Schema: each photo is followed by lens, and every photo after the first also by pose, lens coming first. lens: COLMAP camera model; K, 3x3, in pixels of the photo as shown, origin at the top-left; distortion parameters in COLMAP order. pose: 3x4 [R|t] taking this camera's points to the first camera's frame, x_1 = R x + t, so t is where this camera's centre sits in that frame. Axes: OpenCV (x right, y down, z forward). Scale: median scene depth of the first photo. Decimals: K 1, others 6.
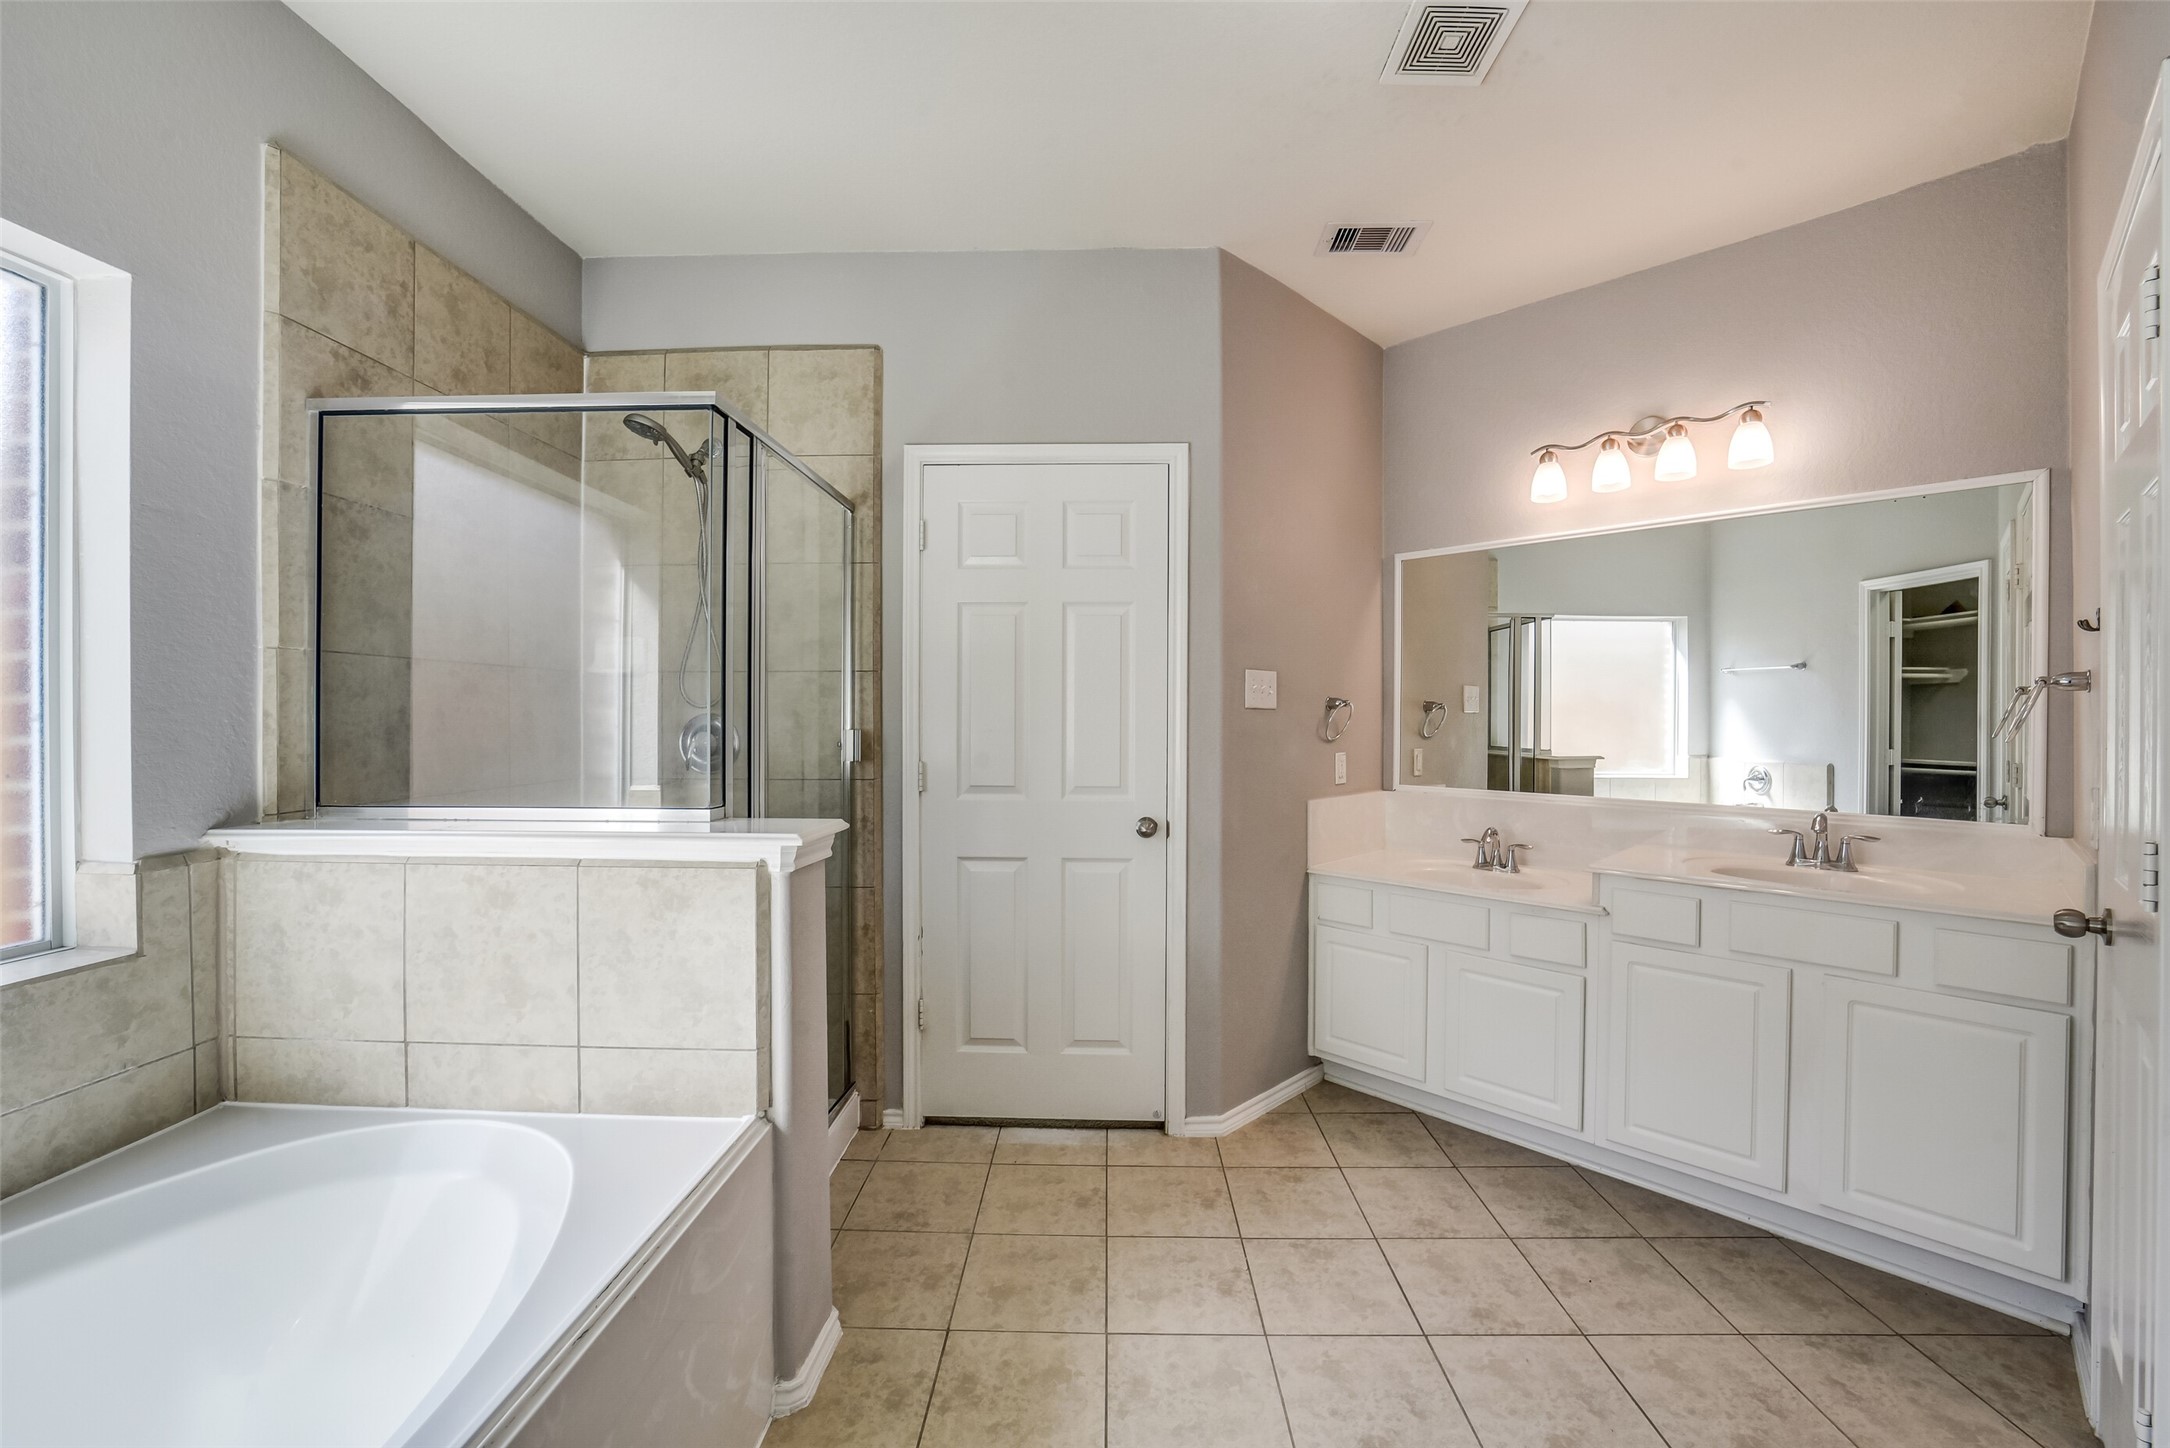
lens RADIAL K [[855.7, 0, 1091.3], [0, 855.7, 721.3], [0, 0, 1]] dist [-0.031757, 0.006150]
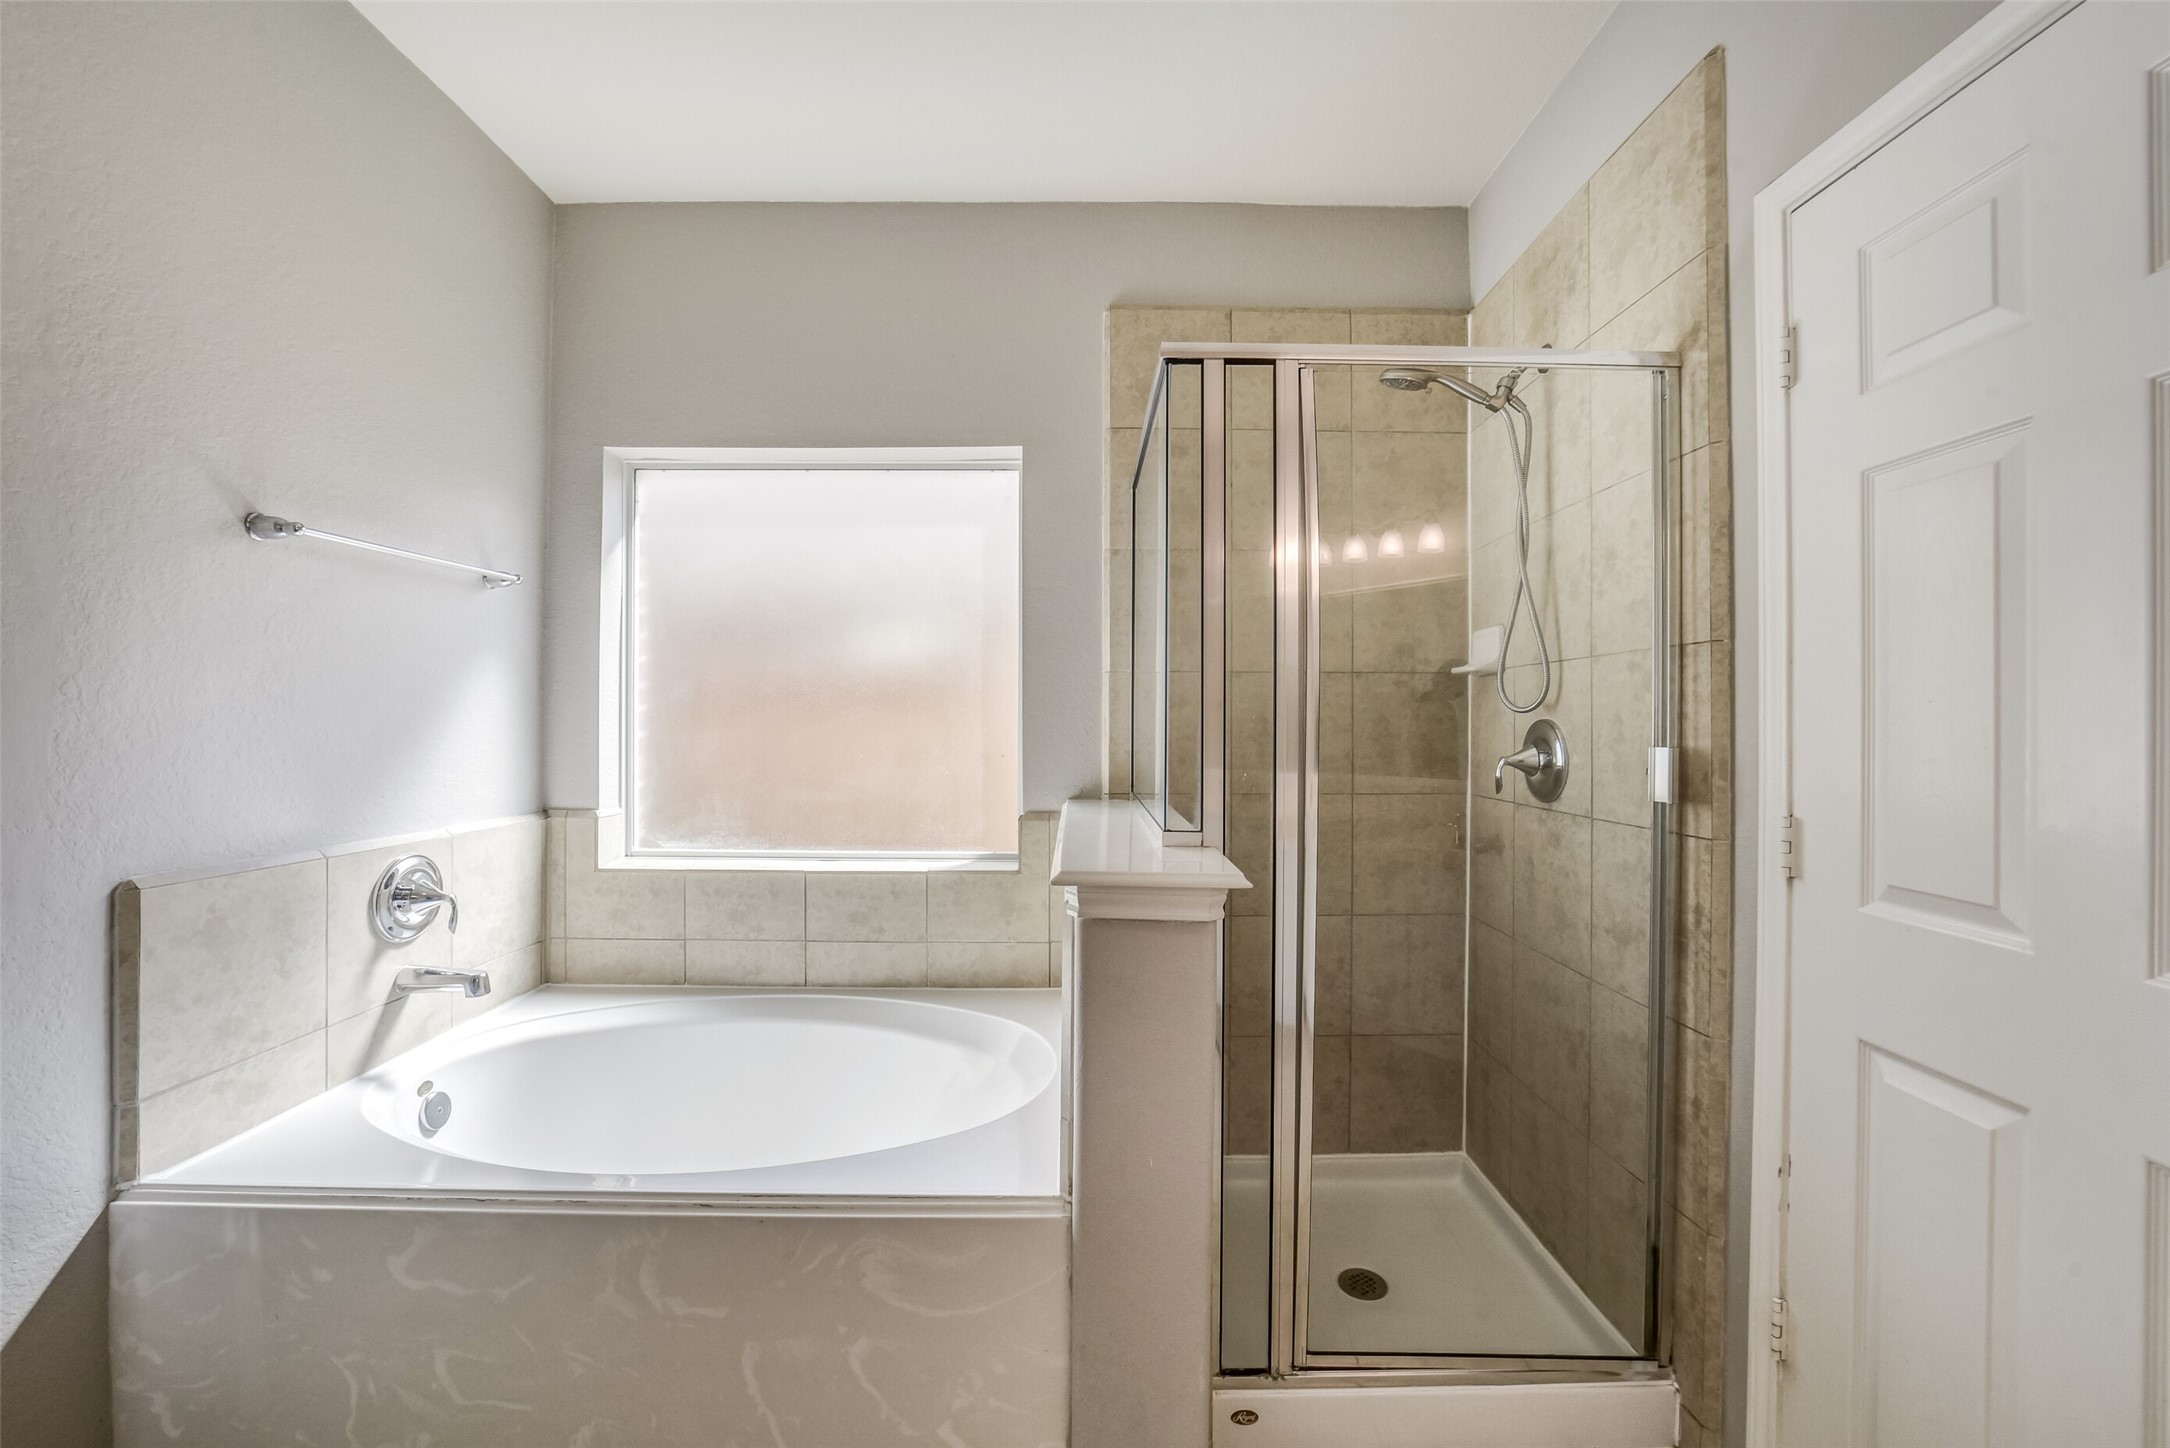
lens RADIAL K [[855.7, 0, 1092.2], [0, 855.7, 719.7], [0, 0, 1]] dist [-0.031757, 0.006150]
pose [[0.038678, -0.002842, -0.999248, 0.271070], [-0.009087, 0.999954, -0.003196, -0.003600], [0.999210, 0.009204, 0.038651, 0.590003]]
